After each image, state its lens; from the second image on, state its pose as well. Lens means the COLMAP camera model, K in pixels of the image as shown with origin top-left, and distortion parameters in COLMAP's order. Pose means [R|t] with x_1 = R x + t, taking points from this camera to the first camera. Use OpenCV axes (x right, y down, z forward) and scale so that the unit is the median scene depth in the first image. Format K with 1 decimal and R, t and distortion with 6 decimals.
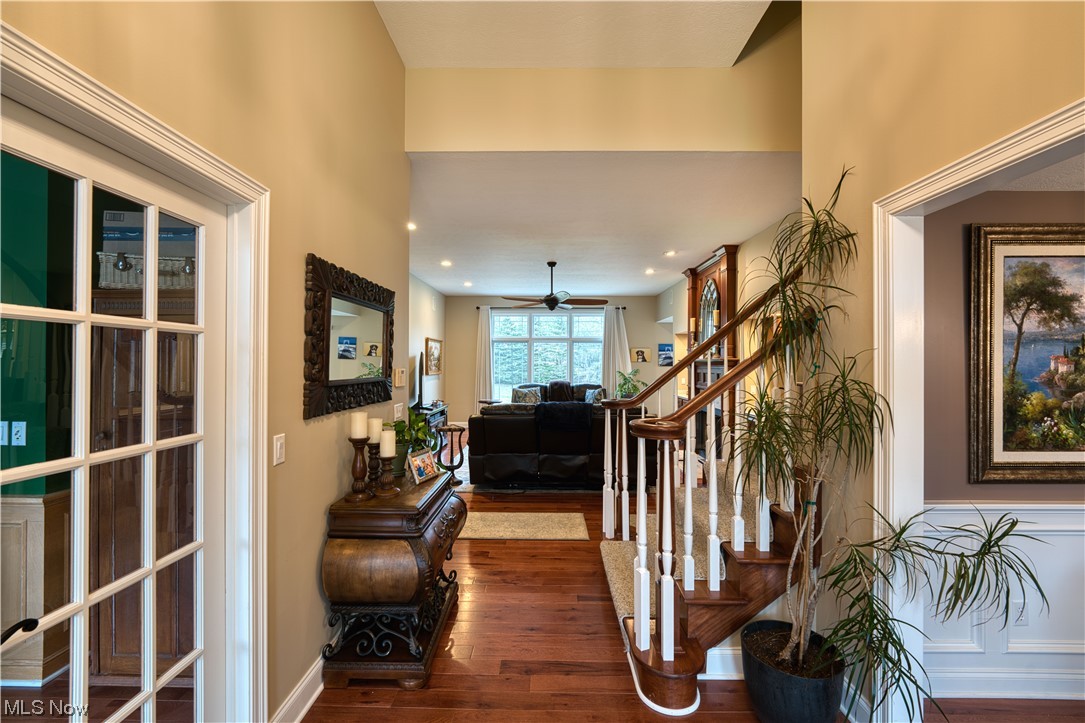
lens RADIAL K [[443.9, 0, 548.2], [0, 443.9, 364.4], [0, 0, 1]] dist [-0.017603, 0.002025]
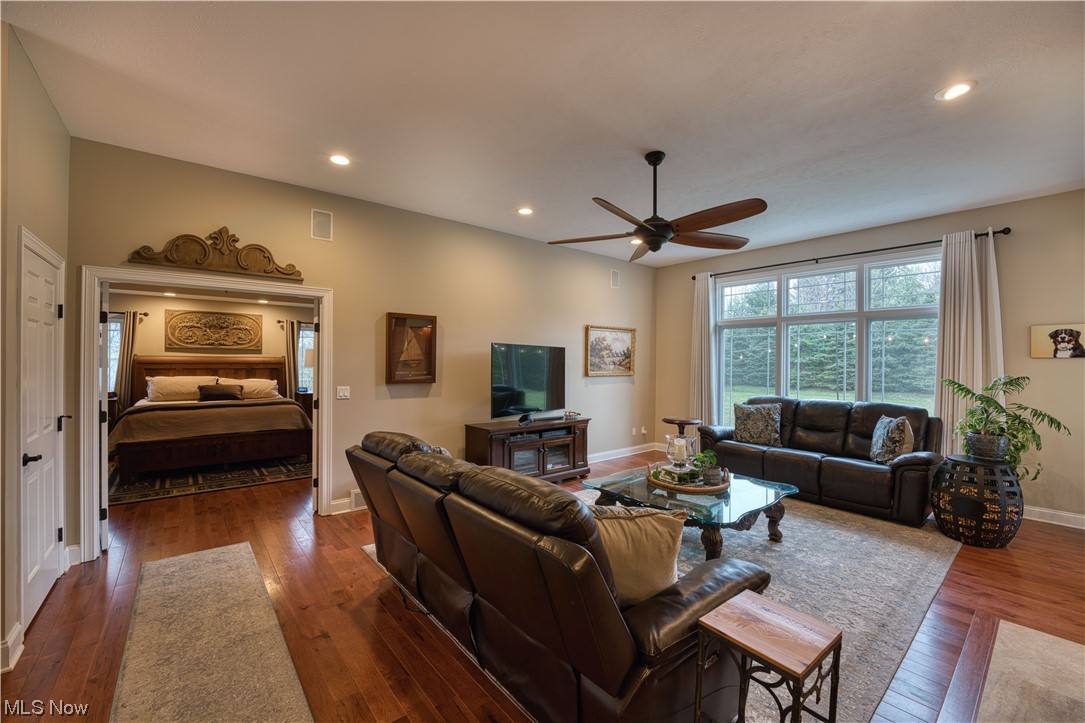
lens RADIAL K [[443.9, 0, 558.7], [0, 443.9, 364.0], [0, 0, 1]] dist [-0.017603, 0.002025]
pose [[0.649304, 0.005818, -0.760507, 0.216258], [-0.008292, 0.999965, 0.000571, 0.003073], [0.760484, 0.005936, 0.649330, 0.416634]]
